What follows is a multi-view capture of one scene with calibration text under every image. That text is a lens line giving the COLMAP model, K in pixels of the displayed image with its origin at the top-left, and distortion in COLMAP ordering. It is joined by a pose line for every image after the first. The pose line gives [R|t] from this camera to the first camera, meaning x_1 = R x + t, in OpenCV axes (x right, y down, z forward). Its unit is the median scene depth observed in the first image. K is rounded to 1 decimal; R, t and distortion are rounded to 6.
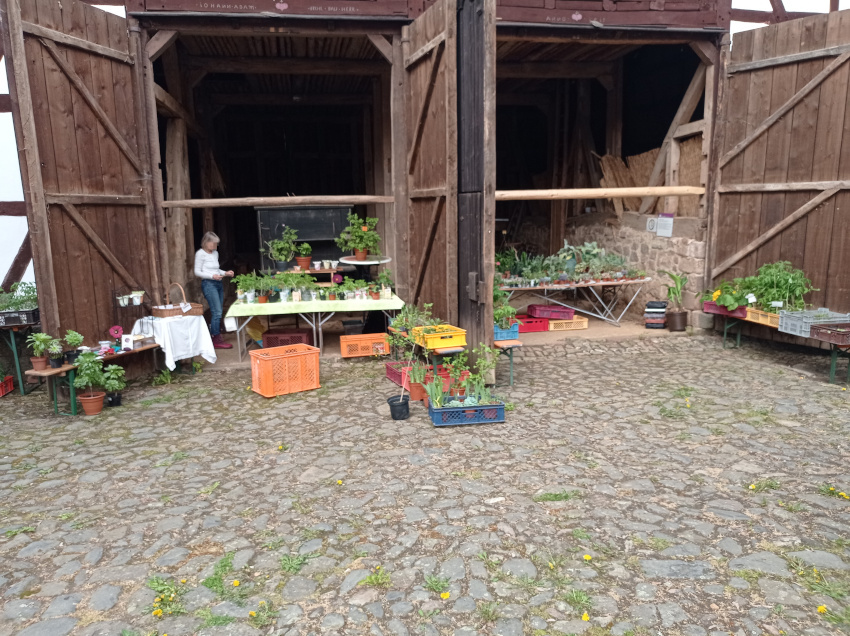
lens RADIAL K [[635.6, 0, 427.0], [0, 635.6, 310.4], [0, 0, 1]] dist [0.014448, 0.001560]
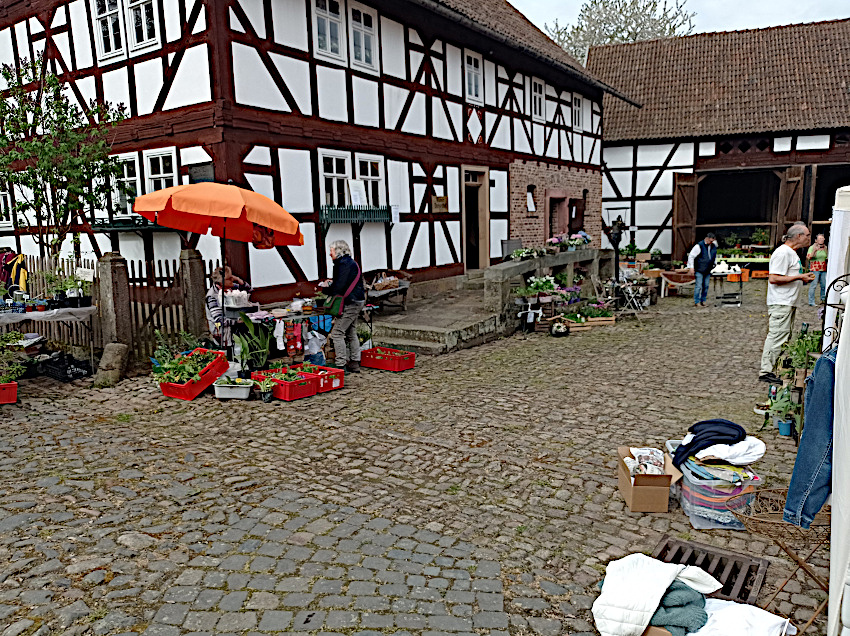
lens RADIAL K [[635.6, 0, 416.7], [0, 635.6, 315.5], [0, 0, 1]] dist [0.014448, 0.001560]
pose [[0.857204, 0.079244, -0.508844, 0.054844], [-0.072702, 0.996815, 0.032762, 0.269854], [0.509820, 0.008910, 0.860235, -2.388708]]
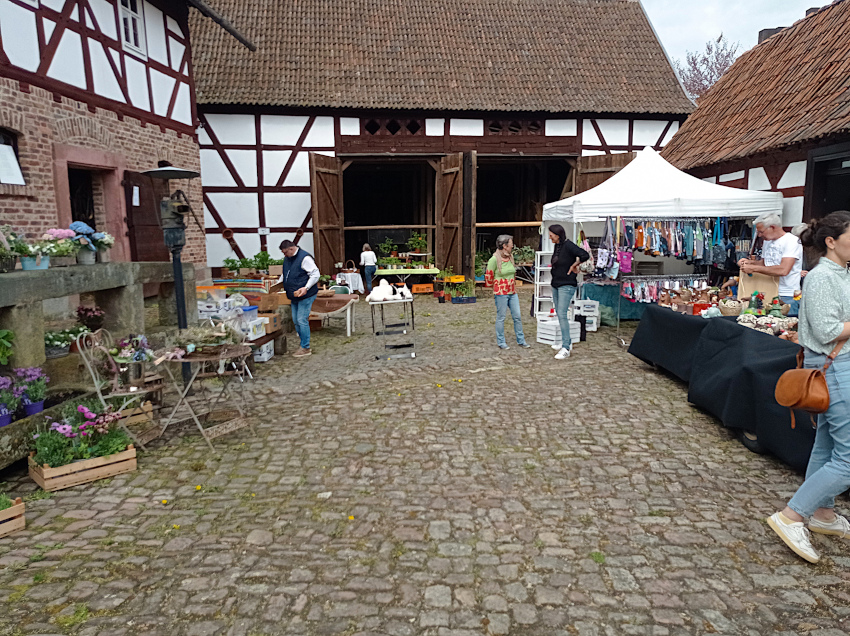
lens RADIAL K [[635.6, 0, 423.4], [0, 635.6, 321.7], [0, 0, 1]] dist [0.014448, 0.001560]
pose [[0.999775, 0.012184, -0.017343, -0.053384], [-0.012102, 0.999915, 0.004846, 0.170289], [0.017400, -0.004635, 0.999838, -1.385969]]
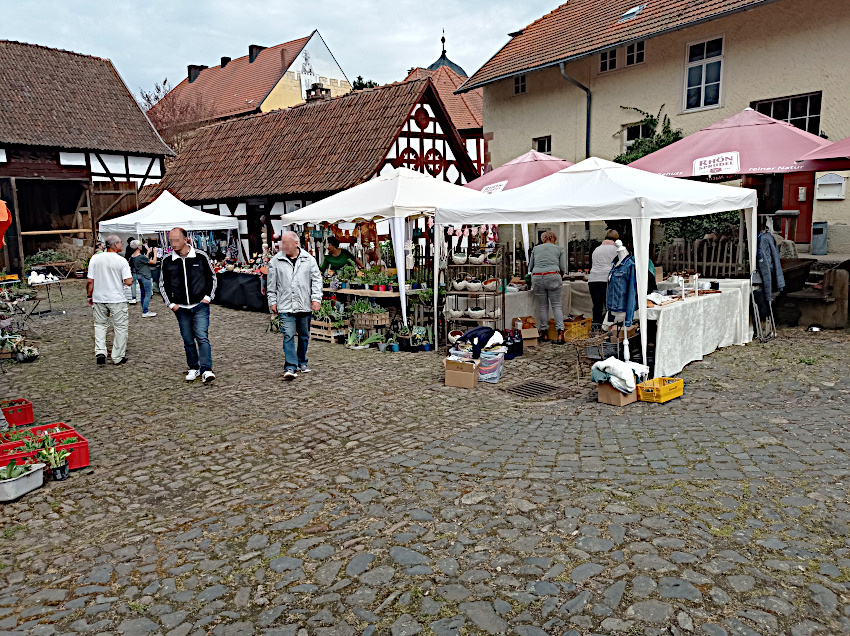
lens RADIAL K [[635.6, 0, 425.7], [0, 635.6, 315.8], [0, 0, 1]] dist [0.014448, 0.001560]
pose [[0.701991, -0.109413, 0.703731, -0.682322], [0.111697, 0.992814, 0.042938, 0.284028], [-0.703373, 0.048462, 0.709167, -2.444465]]
